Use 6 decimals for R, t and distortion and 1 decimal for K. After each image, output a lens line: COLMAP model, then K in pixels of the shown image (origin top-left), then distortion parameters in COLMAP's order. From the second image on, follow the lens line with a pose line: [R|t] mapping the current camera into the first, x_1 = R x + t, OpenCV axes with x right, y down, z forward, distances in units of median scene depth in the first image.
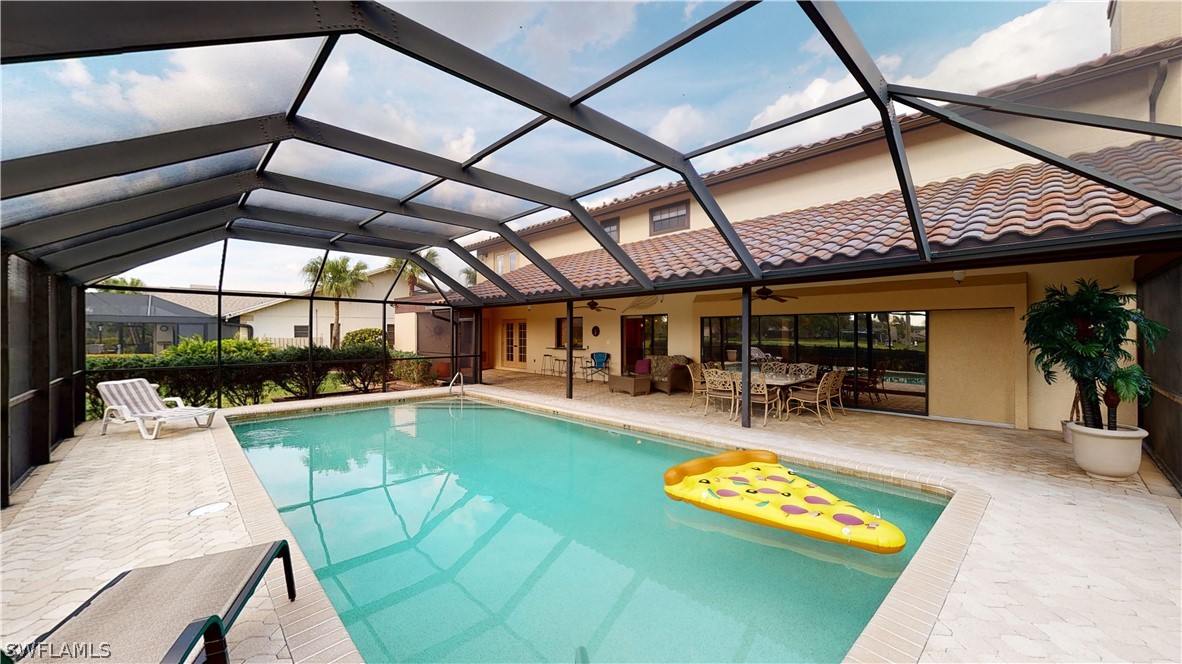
lens RADIAL K [[437.1, 0, 591.0], [0, 437.1, 332.0], [0, 0, 1]] dist [0.000059, 0.000025]
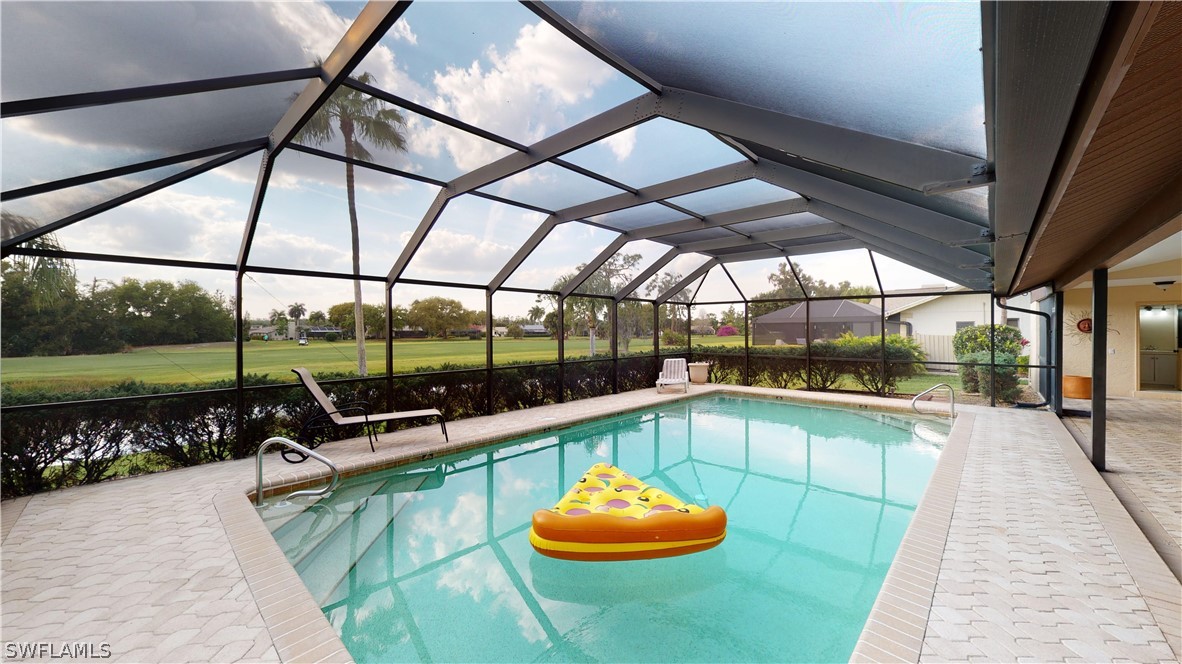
lens RADIAL K [[437.1, 0, 591.0], [0, 437.1, 332.0], [0, 0, 1]] dist [0.000059, 0.000025]
pose [[0.058373, 0.006905, -0.998271, 0.363206], [0.002804, 0.999971, 0.007080, -0.003692], [0.998291, -0.003212, 0.058352, 0.330331]]
